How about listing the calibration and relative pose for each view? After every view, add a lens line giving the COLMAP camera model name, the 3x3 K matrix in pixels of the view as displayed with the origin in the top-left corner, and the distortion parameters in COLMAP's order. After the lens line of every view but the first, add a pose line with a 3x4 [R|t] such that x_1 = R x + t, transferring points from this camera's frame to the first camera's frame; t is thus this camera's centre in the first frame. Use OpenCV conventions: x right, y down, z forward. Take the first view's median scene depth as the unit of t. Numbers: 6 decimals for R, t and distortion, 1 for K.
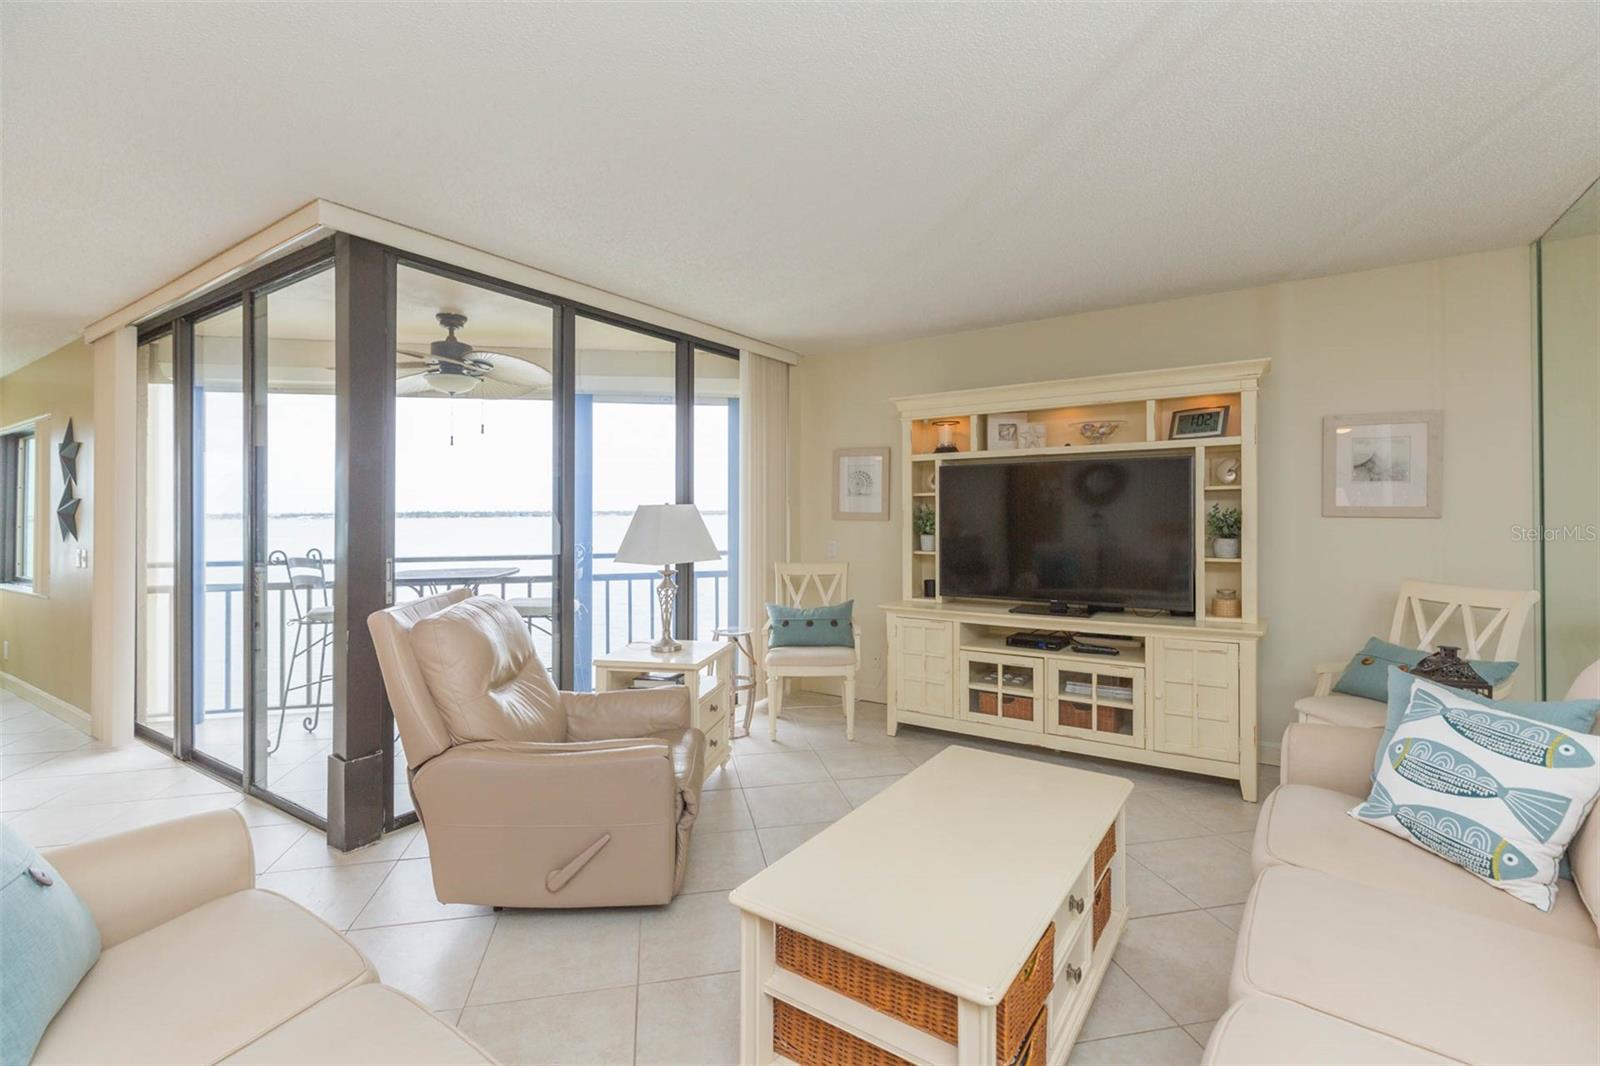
lens RADIAL K [[717.7, 0, 794.7], [0, 717.7, 501.3], [0, 0, 1]] dist [0.001047, 0.000331]
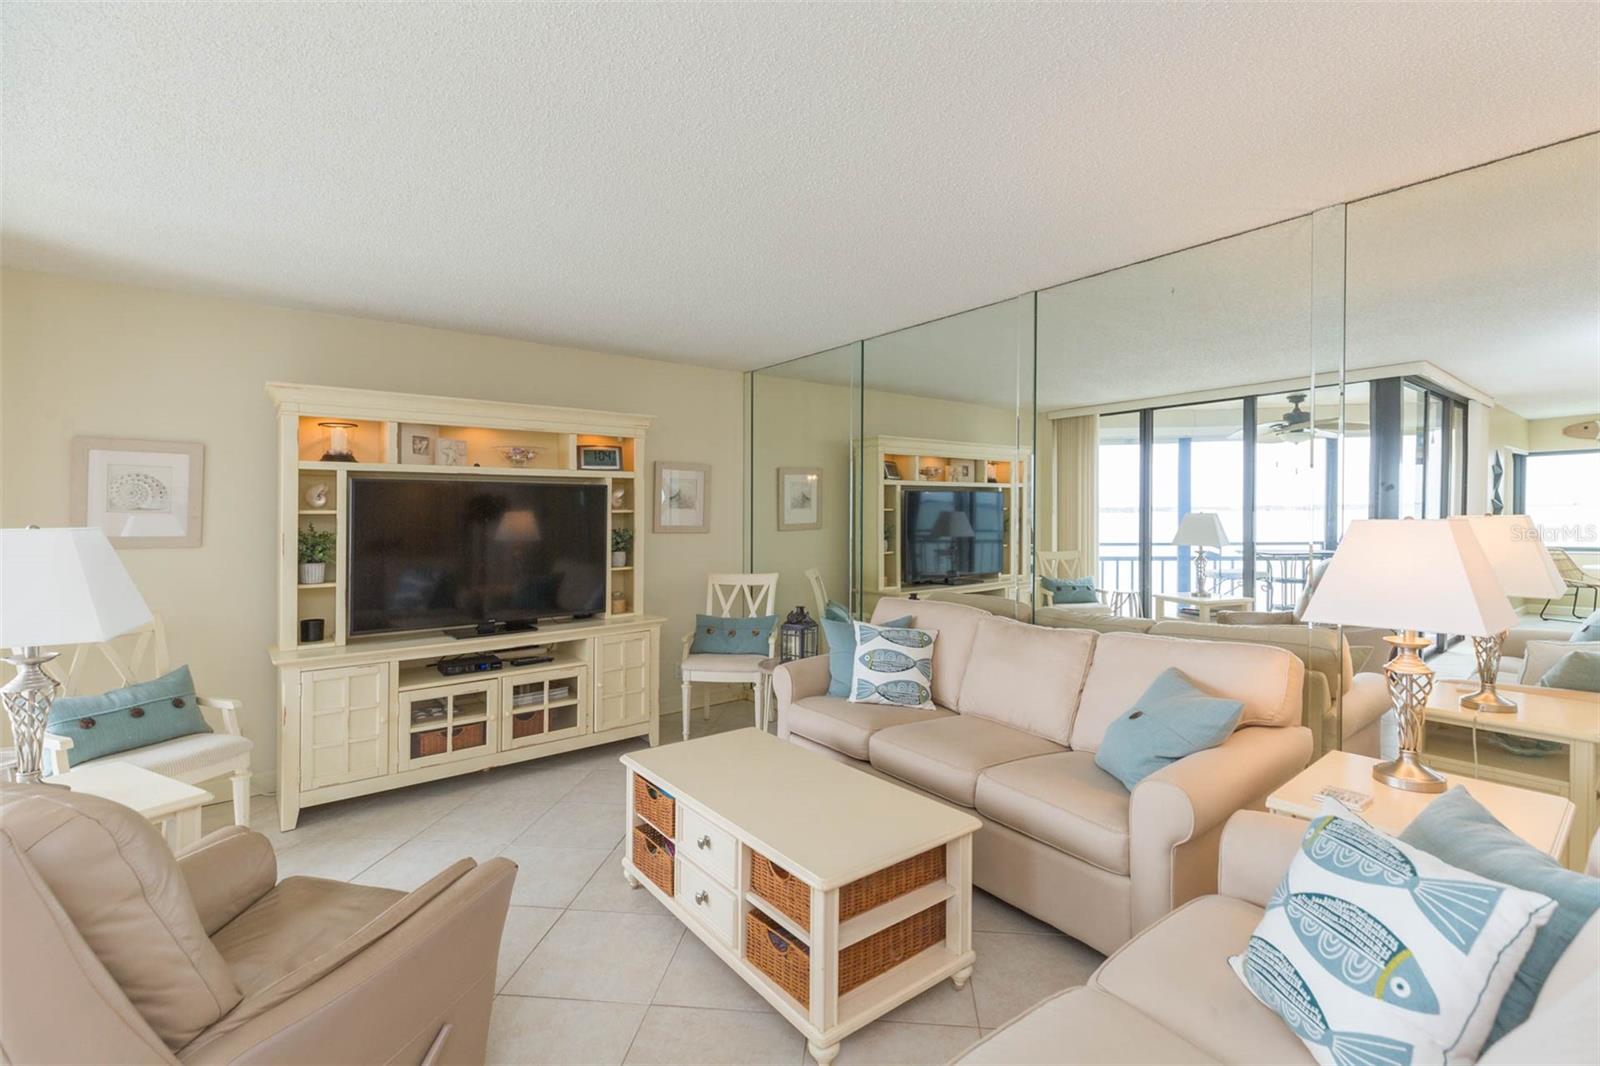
lens RADIAL K [[717.7, 0, 786.2], [0, 717.7, 530.5], [0, 0, 1]] dist [0.001047, 0.000331]
pose [[0.323419, -0.004530, 0.946245, -0.457091], [0.000767, 0.999989, 0.004525, 0.008827], [-0.946256, -0.000737, 0.323419, 0.289767]]
